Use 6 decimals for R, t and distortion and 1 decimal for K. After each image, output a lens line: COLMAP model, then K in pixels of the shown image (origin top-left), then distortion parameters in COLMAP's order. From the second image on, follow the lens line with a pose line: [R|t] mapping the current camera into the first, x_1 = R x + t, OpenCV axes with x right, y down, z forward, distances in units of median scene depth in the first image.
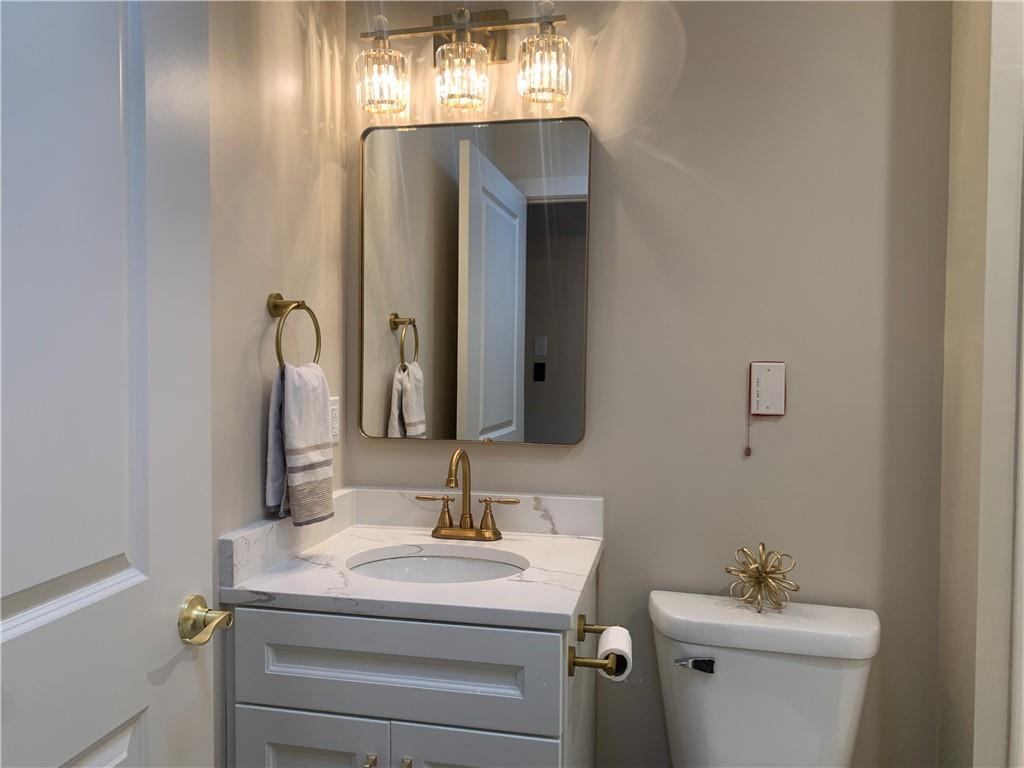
lens RADIAL K [[781.0, 0, 505.8], [0, 781.0, 377.2], [0, 0, 1]] dist [0.054309, -0.079523]
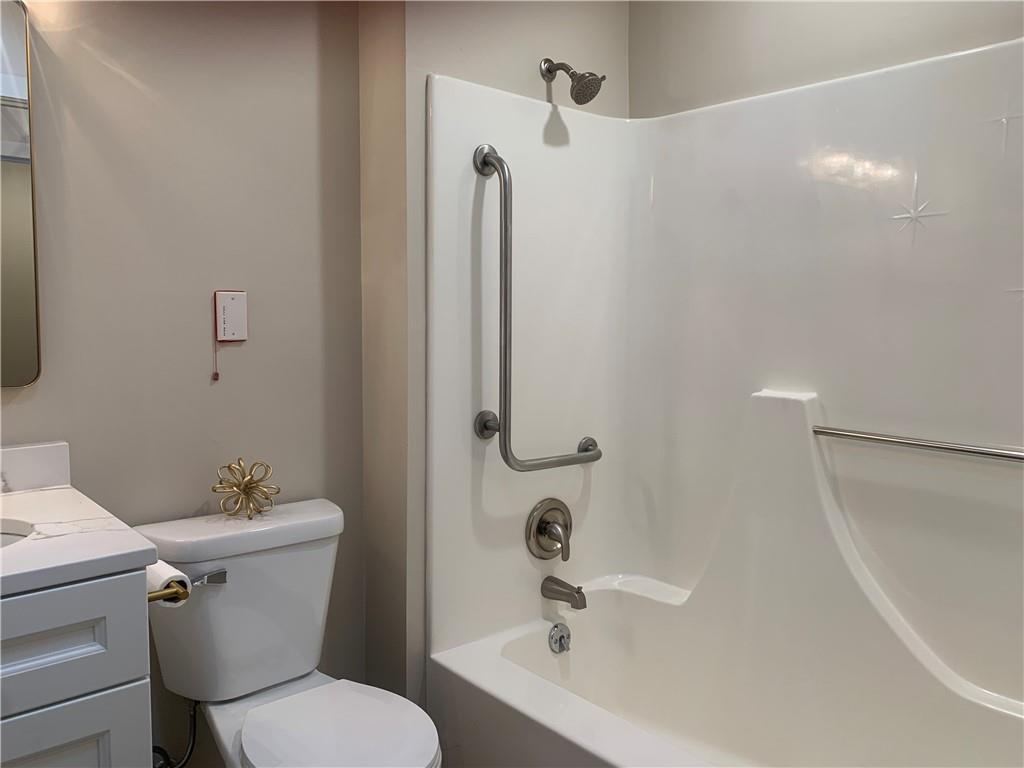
lens RADIAL K [[781.0, 0, 505.8], [0, 781.0, 377.2], [0, 0, 1]] dist [0.054309, -0.079523]
pose [[0.583251, -0.075627, 0.808764, -0.319898], [0.020027, 0.996693, 0.078758, 0.020807], [-0.812045, -0.029738, 0.582836, 0.071427]]
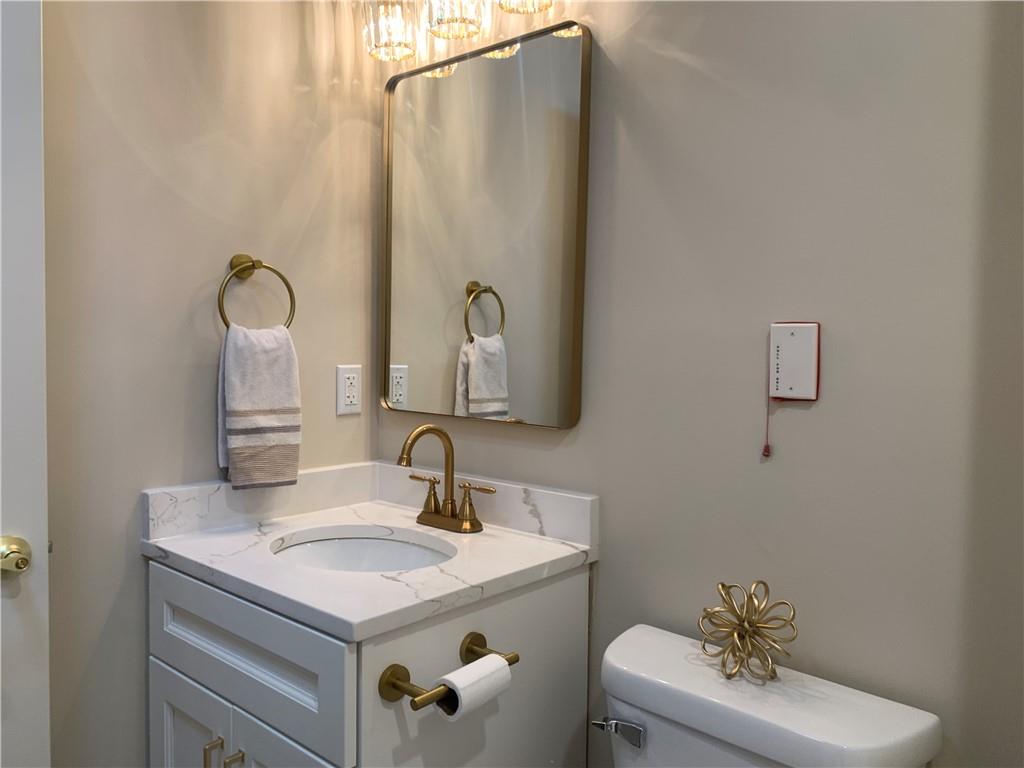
lens RADIAL K [[788.9, 0, 510.2], [0, 788.9, 376.0], [0, 0, 1]] dist [0.019067, 0.003984]
pose [[0.873277, 0.025667, -0.486548, 0.455781], [-0.023728, 0.999667, 0.010147, 0.026417], [0.486646, 0.002683, 0.873595, 0.270219]]
